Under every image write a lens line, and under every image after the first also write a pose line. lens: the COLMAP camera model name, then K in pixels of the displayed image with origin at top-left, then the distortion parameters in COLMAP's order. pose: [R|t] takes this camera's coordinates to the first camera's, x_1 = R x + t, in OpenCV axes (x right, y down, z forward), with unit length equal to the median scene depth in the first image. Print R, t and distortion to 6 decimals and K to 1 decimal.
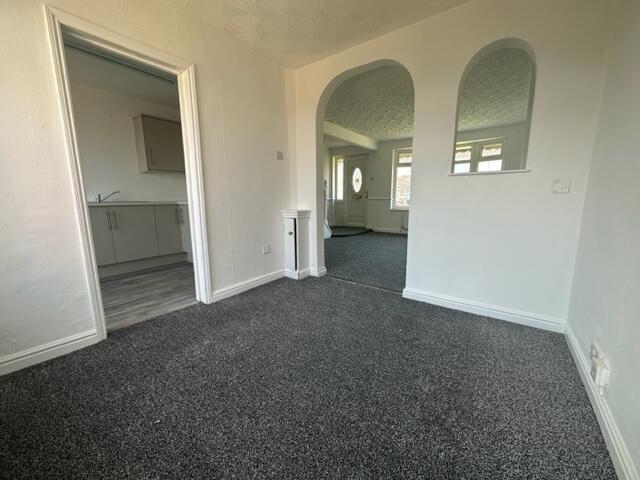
lens RADIAL K [[257.0, 0, 320.9], [0, 257.0, 239.7], [0, 0, 1]] dist [-0.001055, 0.000553]
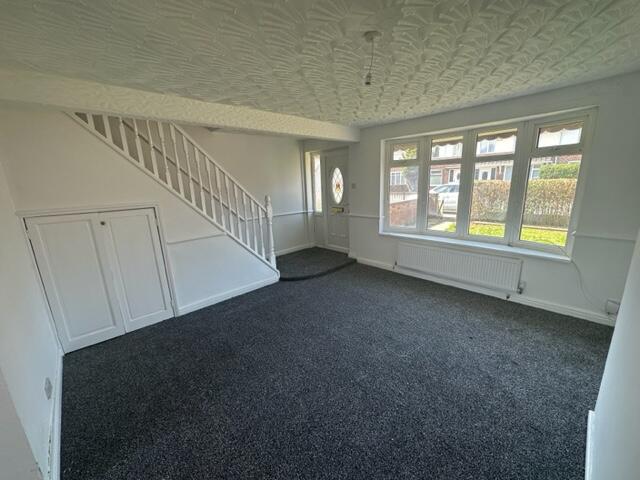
lens RADIAL K [[257.0, 0, 320.2], [0, 257.0, 239.4], [0, 0, 1]] dist [-0.001055, 0.000553]
pose [[0.986389, 0.004748, -0.164358, 0.216335], [0.005337, 0.998132, 0.060863, -0.134367], [0.164340, -0.060912, 0.984521, 0.314273]]
